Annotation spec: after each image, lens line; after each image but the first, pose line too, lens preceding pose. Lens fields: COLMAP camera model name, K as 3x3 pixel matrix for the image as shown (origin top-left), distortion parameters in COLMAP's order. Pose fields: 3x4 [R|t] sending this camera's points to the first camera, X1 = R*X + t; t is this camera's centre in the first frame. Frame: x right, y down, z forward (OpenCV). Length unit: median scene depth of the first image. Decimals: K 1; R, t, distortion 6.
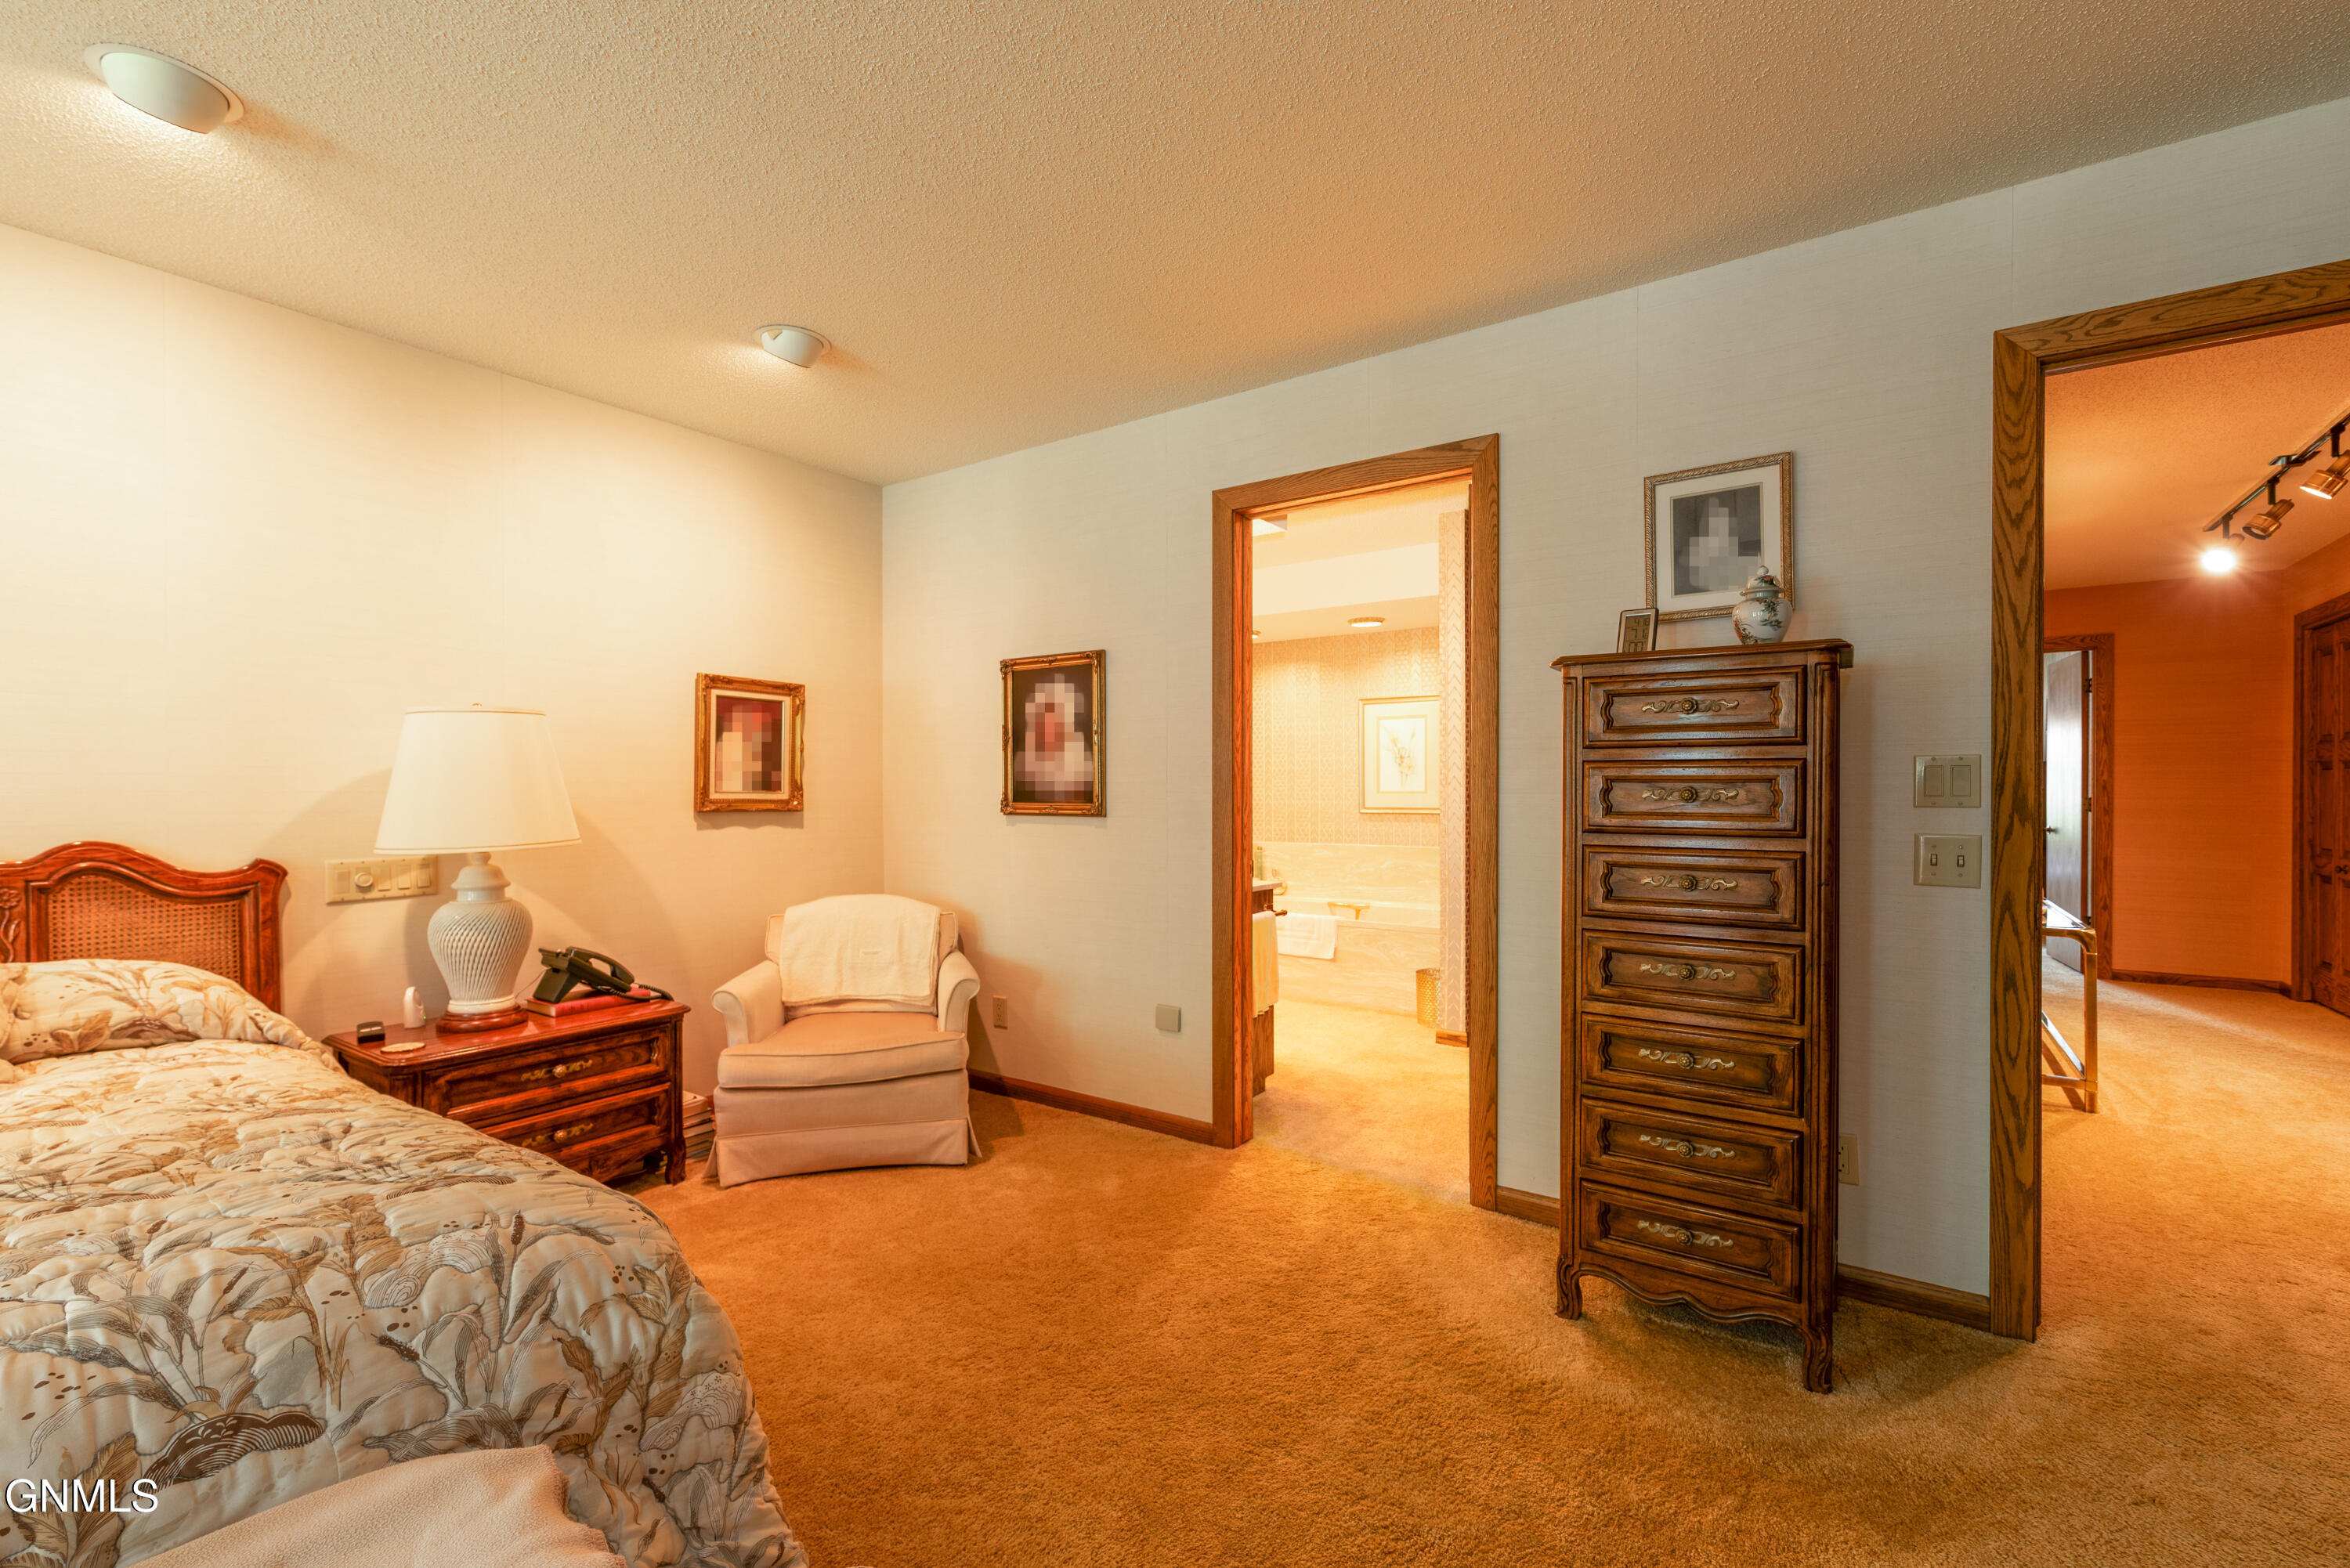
lens RADIAL K [[1016.1, 0, 1177.8], [0, 1016.1, 792.5], [0, 0, 1]] dist [0.000208, -0.000246]
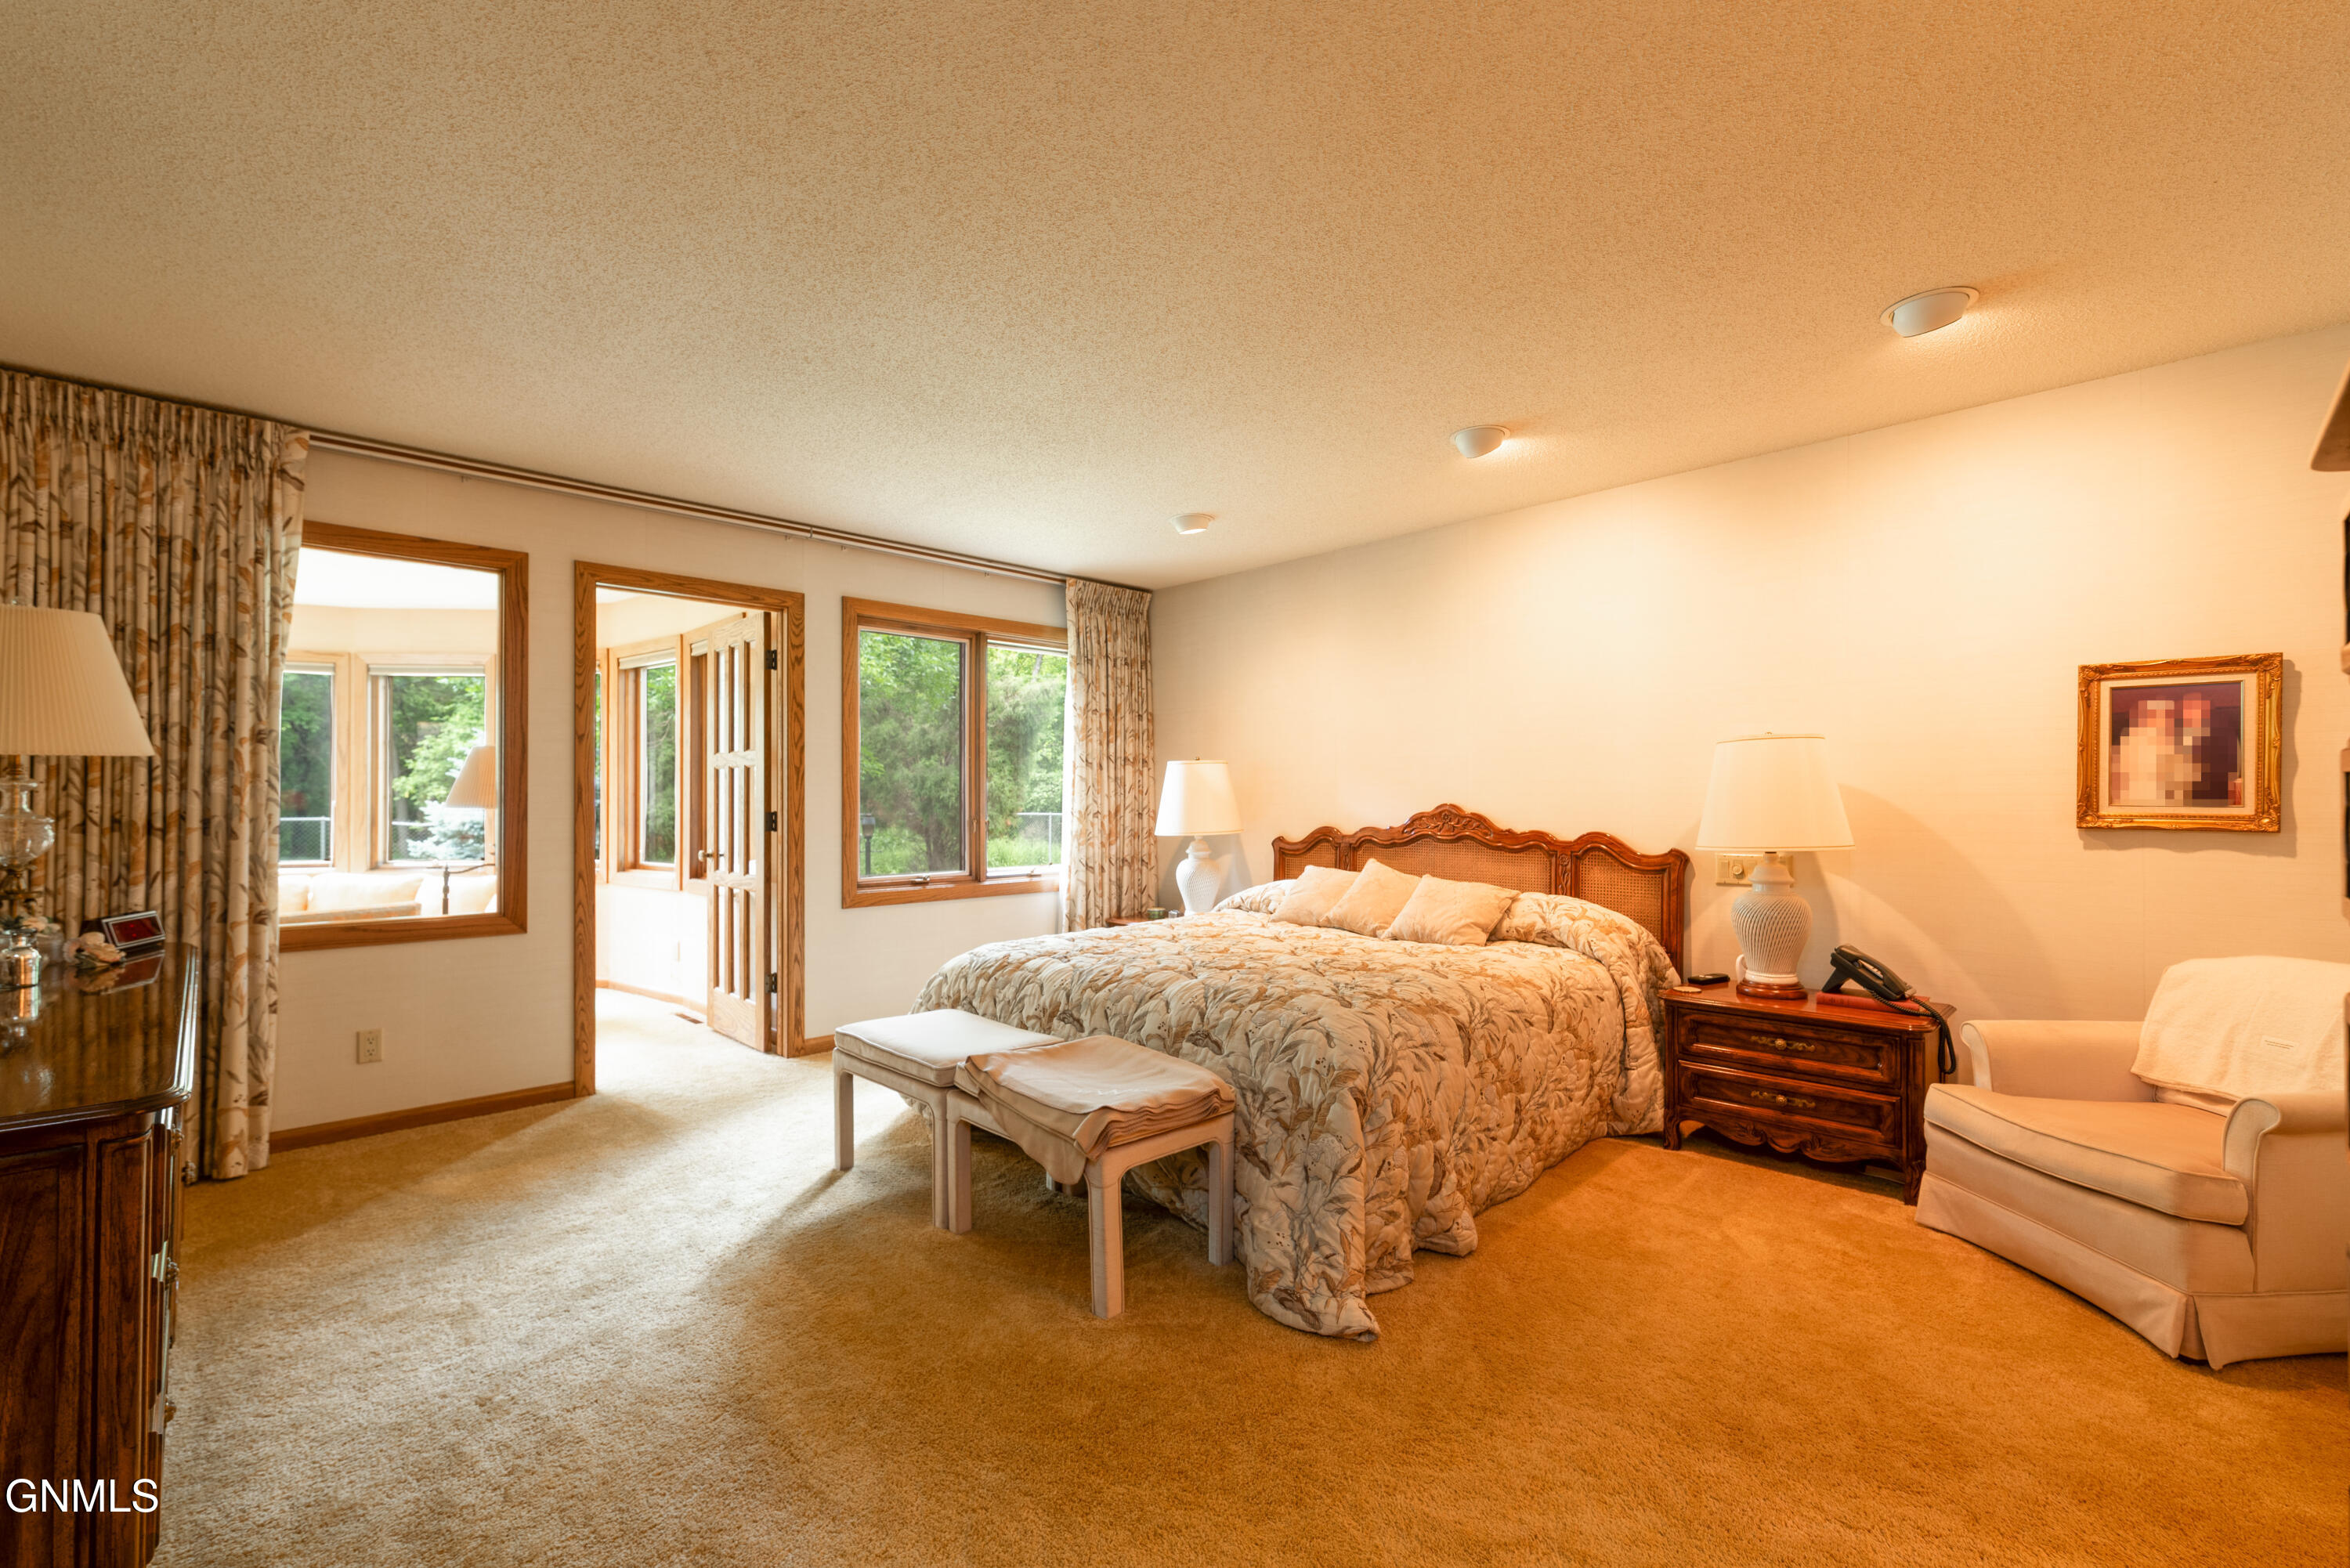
lens RADIAL K [[1016.1, 0, 1179.3], [0, 1016.1, 789.8], [0, 0, 1]] dist [0.000208, -0.000246]
pose [[-0.200506, -0.010009, -0.979641, 0.618490], [-0.001387, 0.999950, -0.009932, -0.004498], [0.979692, -0.000632, -0.200510, 0.511068]]
